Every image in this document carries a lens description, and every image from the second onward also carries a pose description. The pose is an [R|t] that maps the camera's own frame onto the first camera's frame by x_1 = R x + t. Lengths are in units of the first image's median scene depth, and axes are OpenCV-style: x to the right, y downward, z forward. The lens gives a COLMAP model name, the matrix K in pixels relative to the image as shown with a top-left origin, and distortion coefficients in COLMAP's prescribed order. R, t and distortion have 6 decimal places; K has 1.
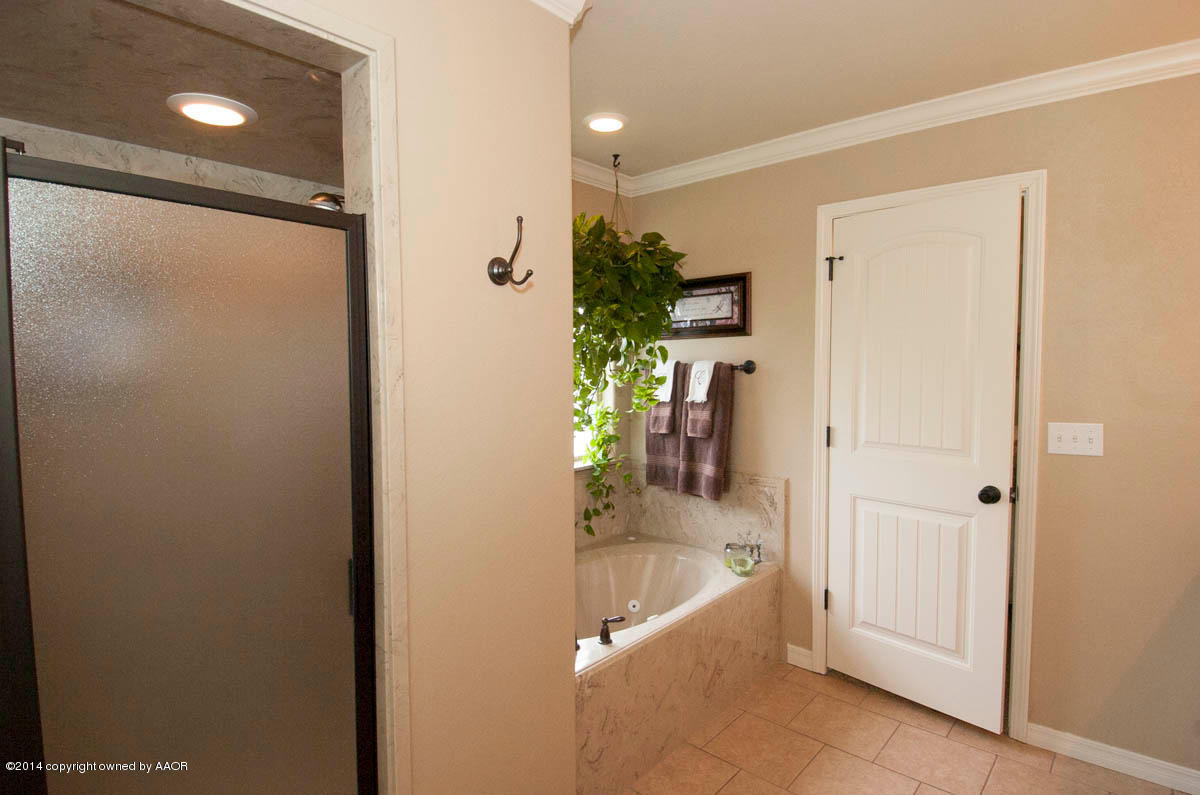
lens RADIAL K [[632.3, 0, 602.2], [0, 632.3, 400.6], [0, 0, 1]] dist [0.058825, -0.061055]
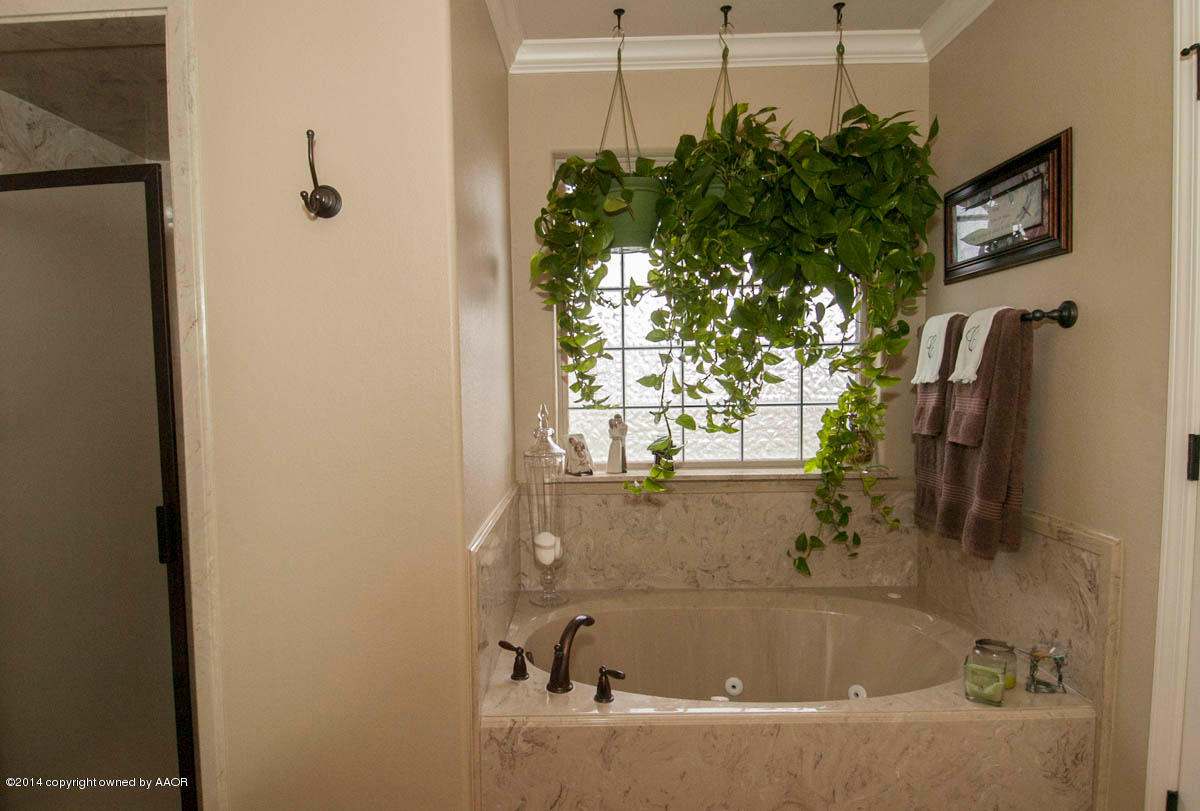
lens RADIAL K [[672.0, 0, 597.4], [0, 672.0, 416.7], [0, 0, 1]] dist [0.031601, -0.034719]
pose [[0.645699, 0.041916, -0.762441, 0.405920], [-0.030654, 0.999110, 0.028967, 0.026019], [0.762977, 0.004668, 0.646409, 0.353364]]
